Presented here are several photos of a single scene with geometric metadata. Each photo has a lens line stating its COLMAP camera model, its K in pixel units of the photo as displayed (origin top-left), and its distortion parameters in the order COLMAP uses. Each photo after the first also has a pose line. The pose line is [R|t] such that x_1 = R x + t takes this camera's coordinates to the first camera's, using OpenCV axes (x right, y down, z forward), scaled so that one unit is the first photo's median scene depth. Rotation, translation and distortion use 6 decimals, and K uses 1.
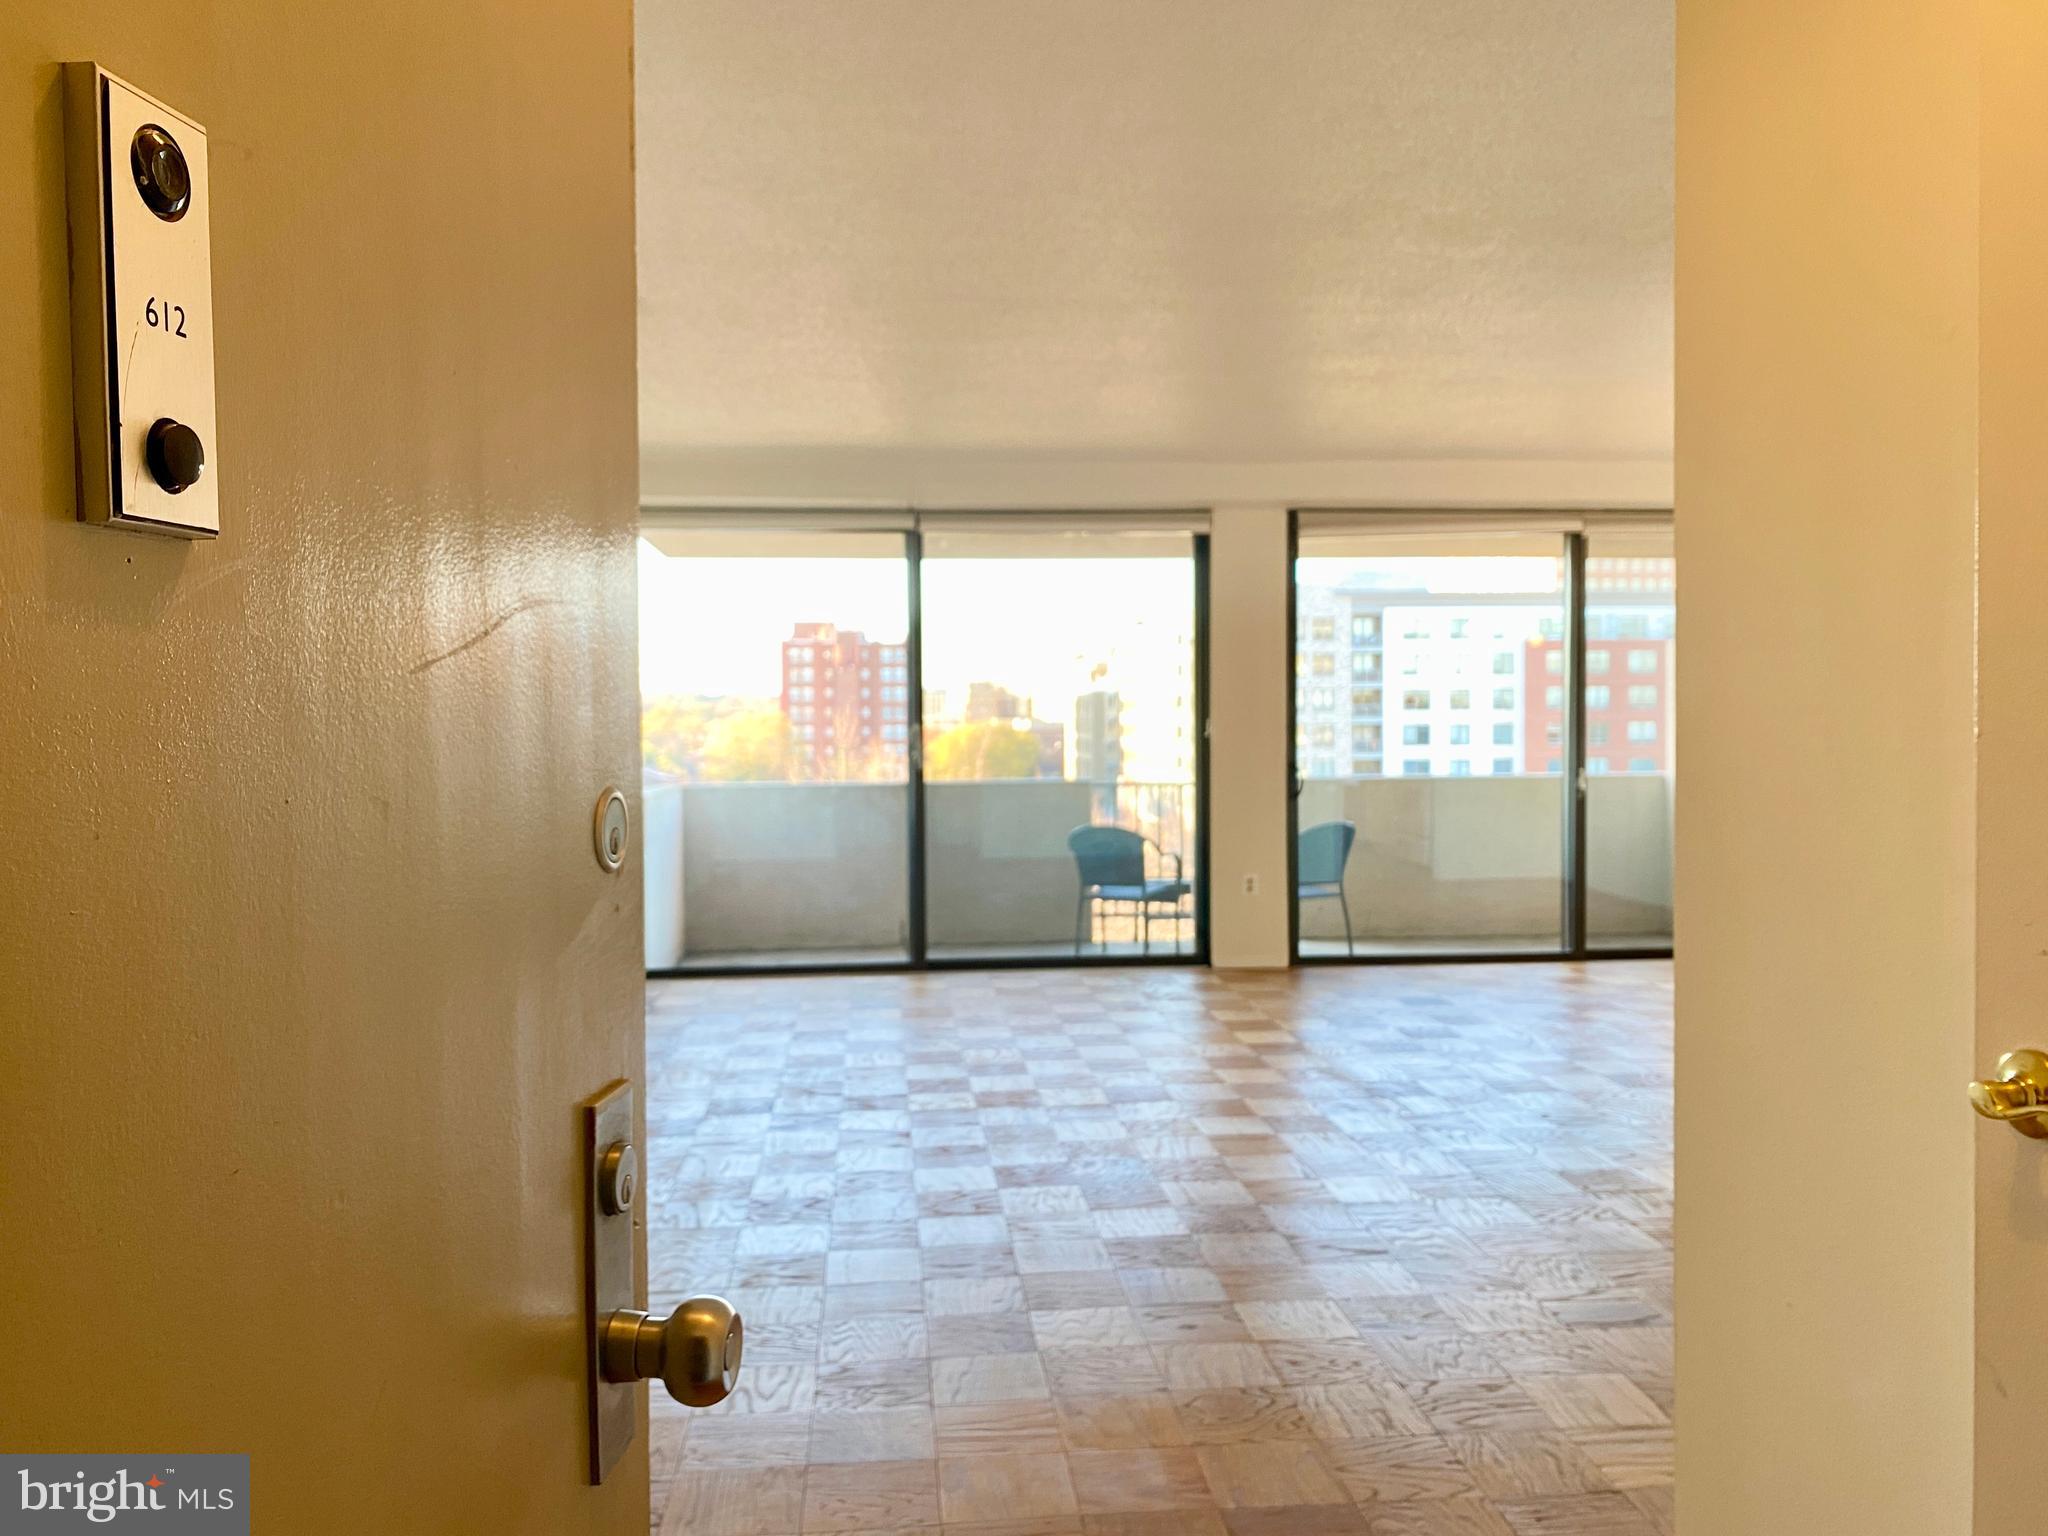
lens RADIAL K [[1569.9, 0, 1024.0], [0, 1569.9, 768.0], [0, 0, 1]] dist [0.048669, -0.001496]
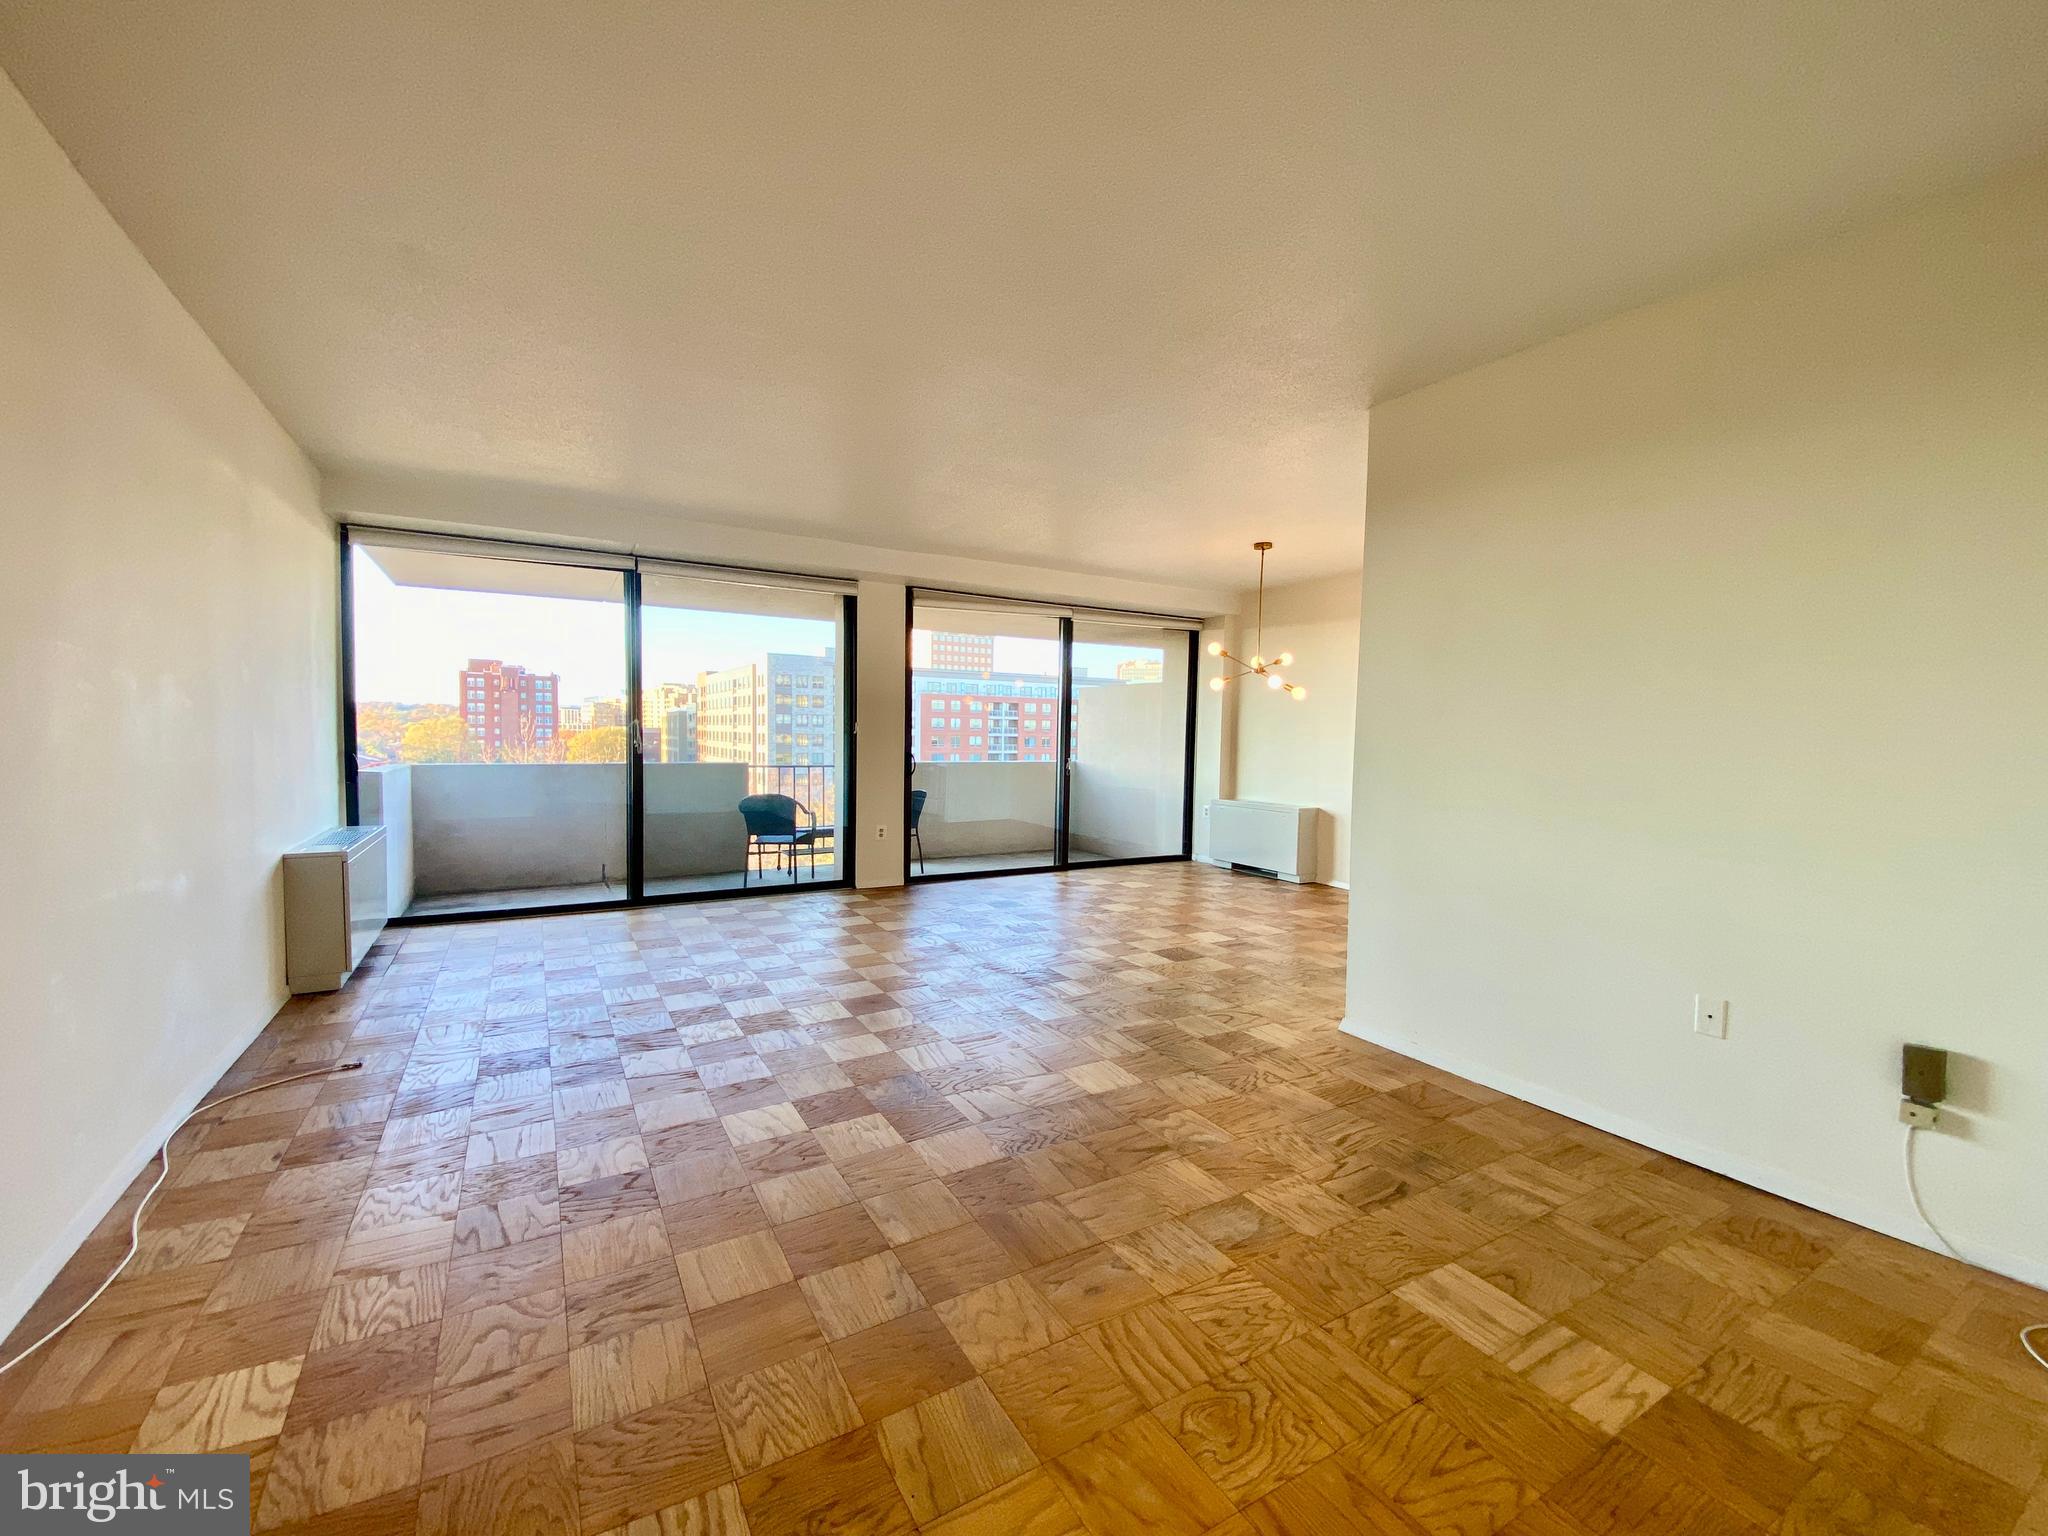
lens RADIAL K [[842.4, 0, 1026.1], [0, 842.4, 774.9], [0, 0, 1]] dist [0.031224, -0.028324]
pose [[0.906802, 0.002841, 0.421548, -0.081819], [-0.011045, 0.999794, 0.017023, 0.003610], [-0.421413, -0.020092, 0.906646, 0.249232]]
